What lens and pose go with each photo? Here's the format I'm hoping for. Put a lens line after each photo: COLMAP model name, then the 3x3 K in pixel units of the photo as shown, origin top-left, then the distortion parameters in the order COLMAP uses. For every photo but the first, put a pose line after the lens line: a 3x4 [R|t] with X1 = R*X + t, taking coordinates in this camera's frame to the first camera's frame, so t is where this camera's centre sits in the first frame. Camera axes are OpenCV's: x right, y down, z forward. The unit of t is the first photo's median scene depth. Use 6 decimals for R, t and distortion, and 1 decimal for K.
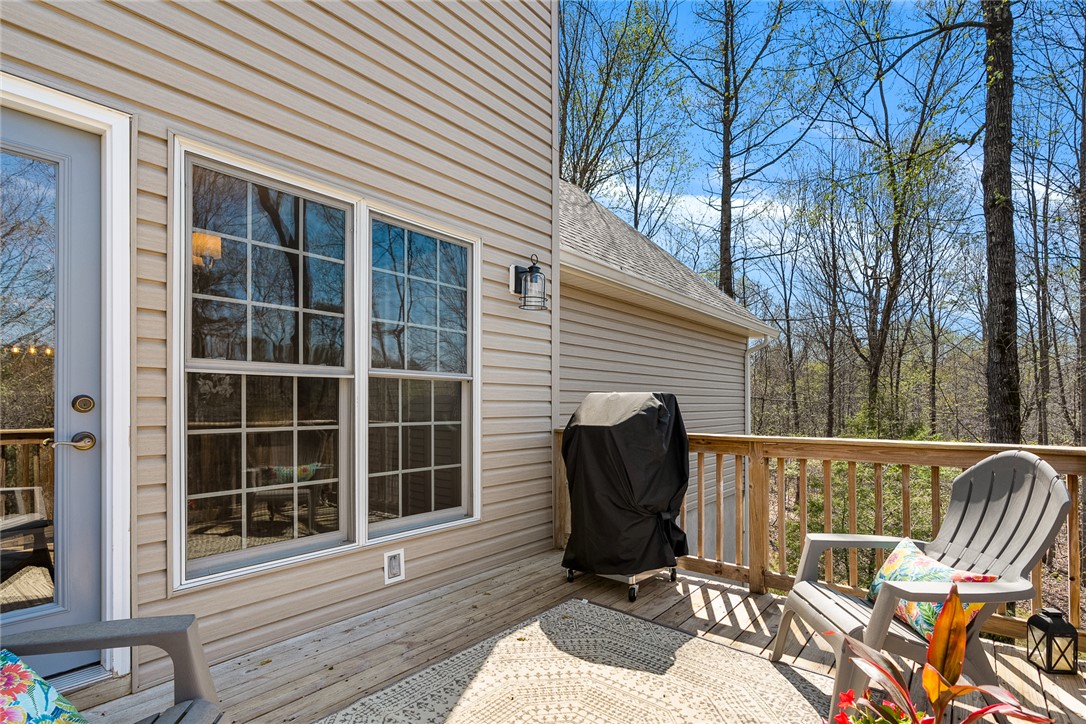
lens RADIAL K [[519.9, 0, 518.4], [0, 519.9, 404.3], [0, 0, 1]] dist [-0.000696, -0.000006]
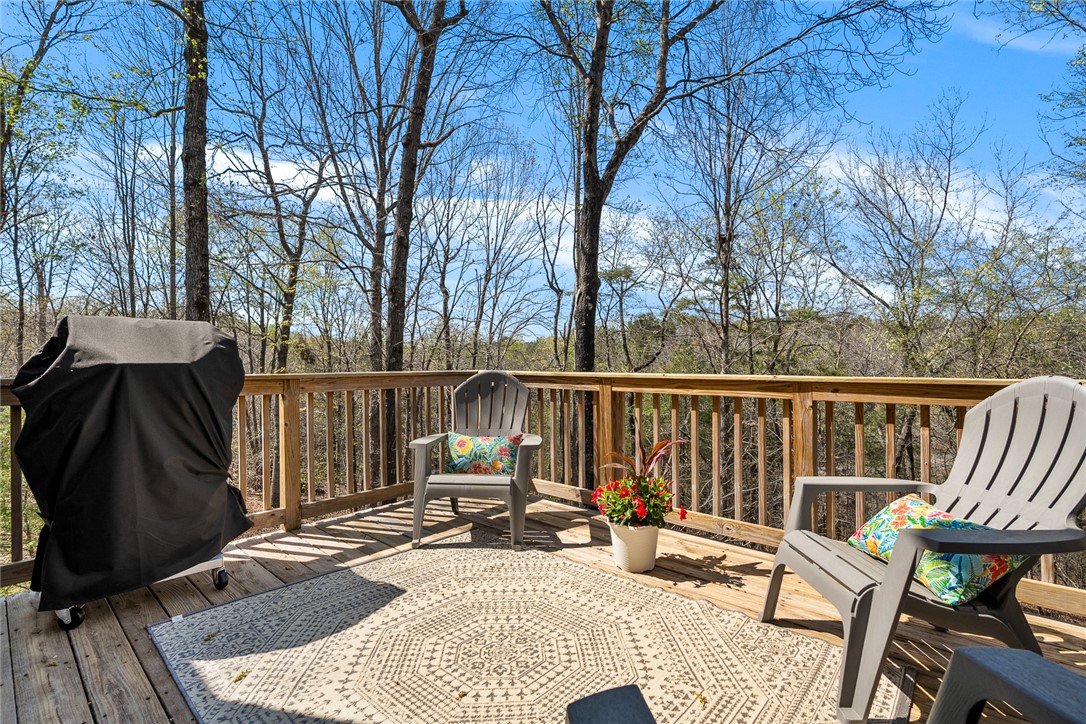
lens RADIAL K [[519.9, 0, 541.1], [0, 519.9, 362.6], [0, 0, 1]] dist [-0.000696, -0.000006]
pose [[0.030861, -0.000304, 0.999524, -0.584897], [0.005253, 0.999986, 0.000142, 0.046418], [-0.999510, 0.005246, 0.030862, 0.534209]]
